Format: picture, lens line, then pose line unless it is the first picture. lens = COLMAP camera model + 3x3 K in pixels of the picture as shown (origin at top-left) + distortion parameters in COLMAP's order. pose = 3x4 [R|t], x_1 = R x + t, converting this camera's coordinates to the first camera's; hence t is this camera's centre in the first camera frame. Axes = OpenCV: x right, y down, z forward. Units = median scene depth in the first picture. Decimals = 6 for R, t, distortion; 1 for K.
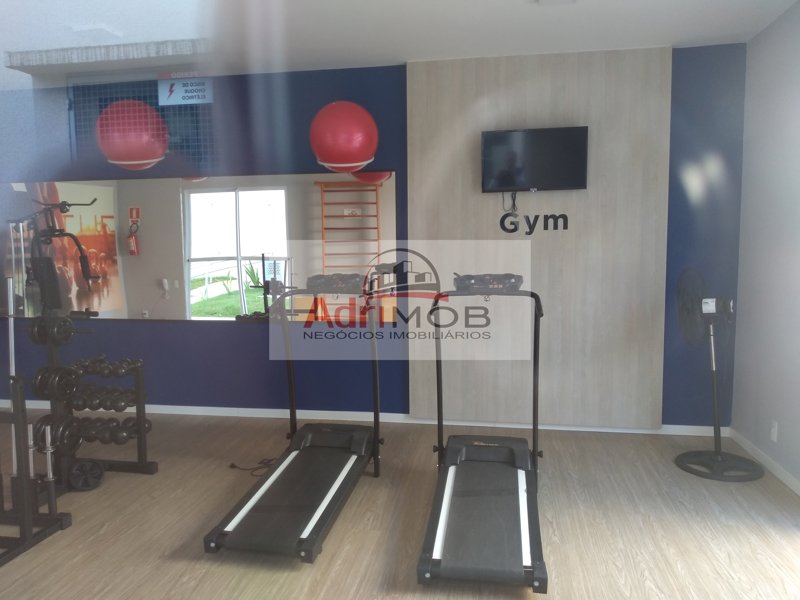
lens RADIAL K [[623.9, 0, 400.0], [0, 623.9, 300.0], [0, 0, 1]] dist [0.003198, -0.050360]
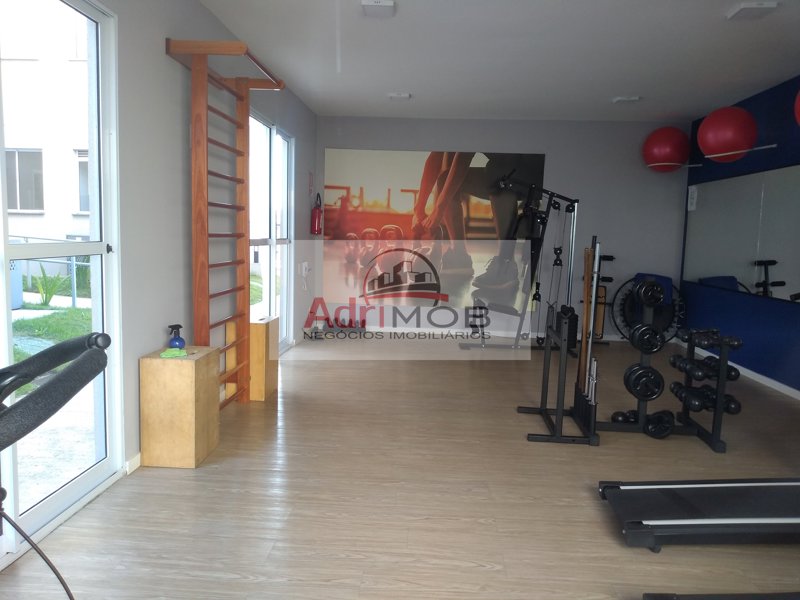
lens RADIAL K [[616.2, 0, 367.7], [0, 616.2, 312.2], [0, 0, 1]] dist [0.043711, -0.168968]
pose [[0.060034, 0.137485, -0.988683, 0.233536], [-0.116507, 0.984665, 0.129852, -0.000166], [0.991374, 0.107393, 0.075131, 0.166071]]
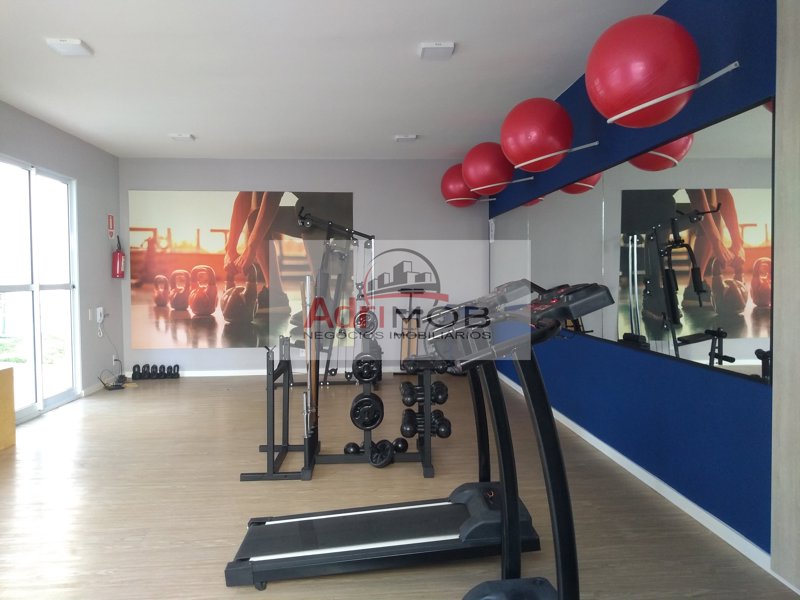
lens RADIAL K [[623.9, 0, 400.0], [0, 623.9, 300.0], [0, 0, 1]] dist [0.003198, -0.050360]
pose [[0.218850, 0.047253, -0.974614, 0.257927], [-0.081012, 0.996258, 0.030111, -0.013558], [0.972390, 0.072366, 0.221860, 0.336914]]
